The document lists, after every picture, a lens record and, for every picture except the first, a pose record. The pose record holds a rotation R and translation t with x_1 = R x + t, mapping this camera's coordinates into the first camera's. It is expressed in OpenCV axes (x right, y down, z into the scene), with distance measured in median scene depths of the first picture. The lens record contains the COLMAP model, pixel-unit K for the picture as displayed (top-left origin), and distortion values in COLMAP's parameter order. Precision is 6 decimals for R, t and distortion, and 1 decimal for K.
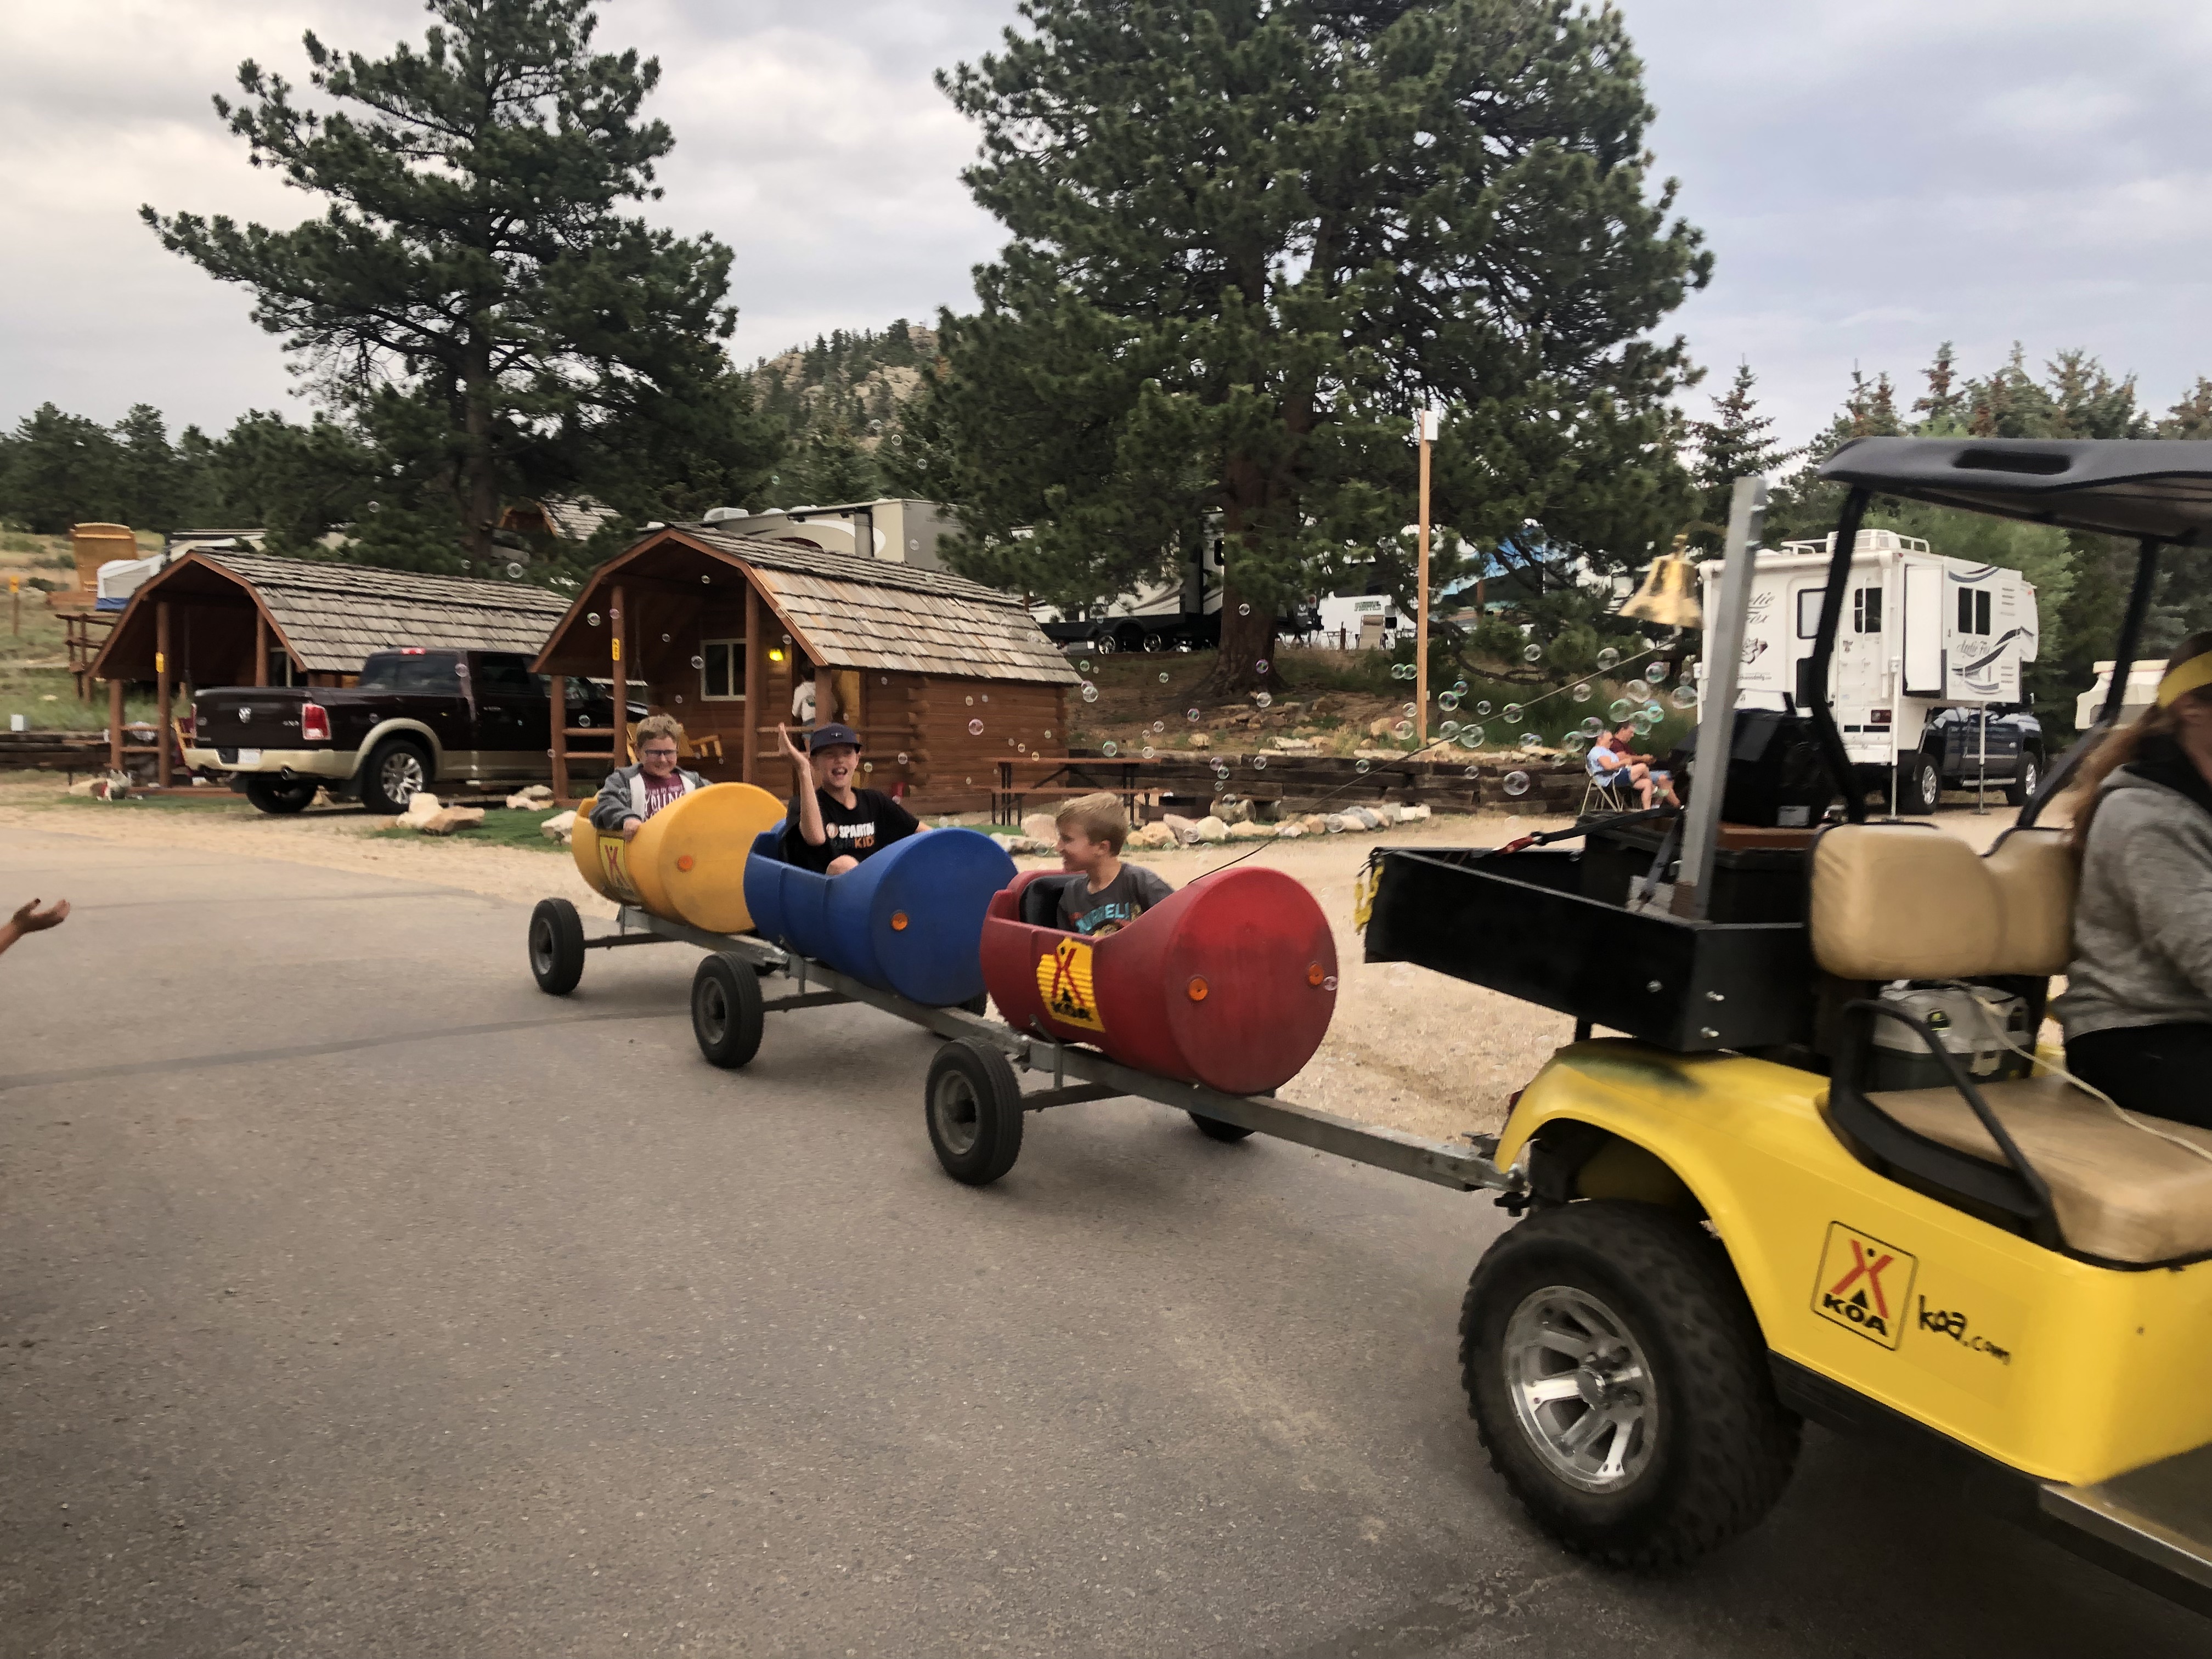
lens RADIAL K [[1761.4, 0, 1114.8], [0, 1761.4, 833.8], [0, 0, 1]] dist [0.038974, -0.041252]
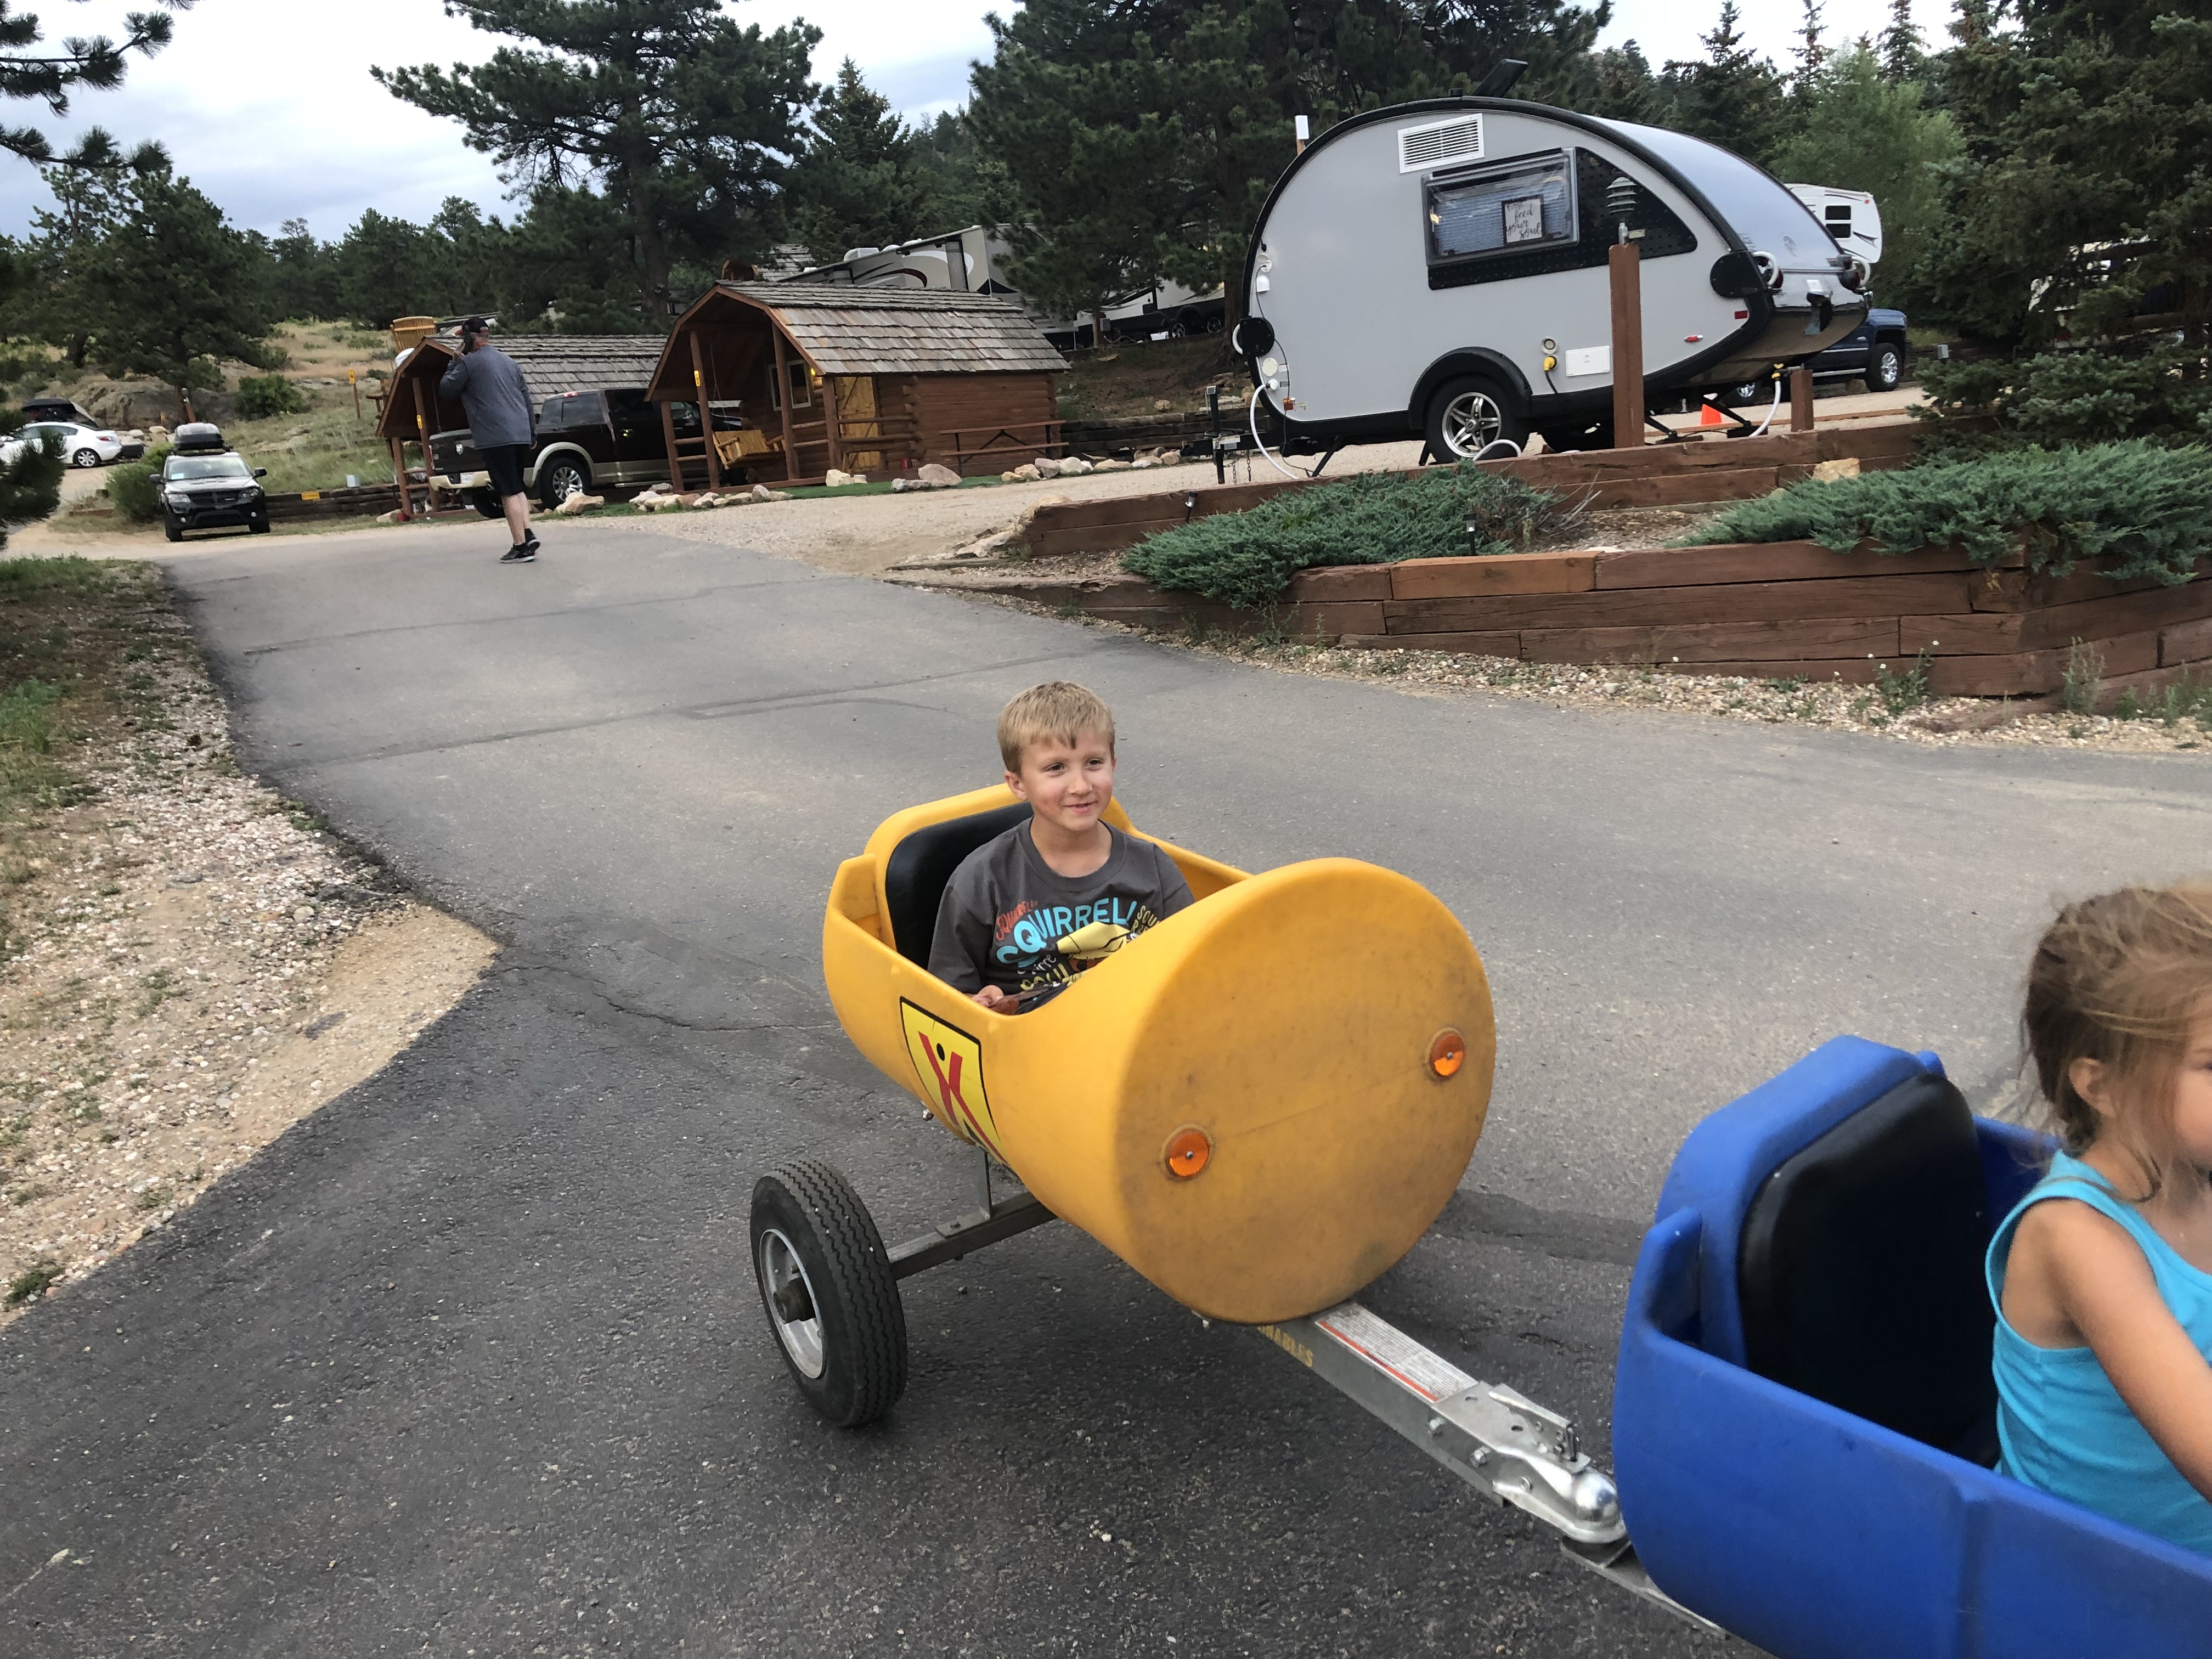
lens RADIAL K [[1761.4, 0, 1101.3], [0, 1761.4, 833.2], [0, 0, 1]] dist [0.038974, -0.041252]
pose [[0.978576, -0.053006, -0.198948, 0.198682], [0.084888, 0.984211, 0.155316, 0.041077], [0.187574, -0.168877, 0.967624, -0.245093]]
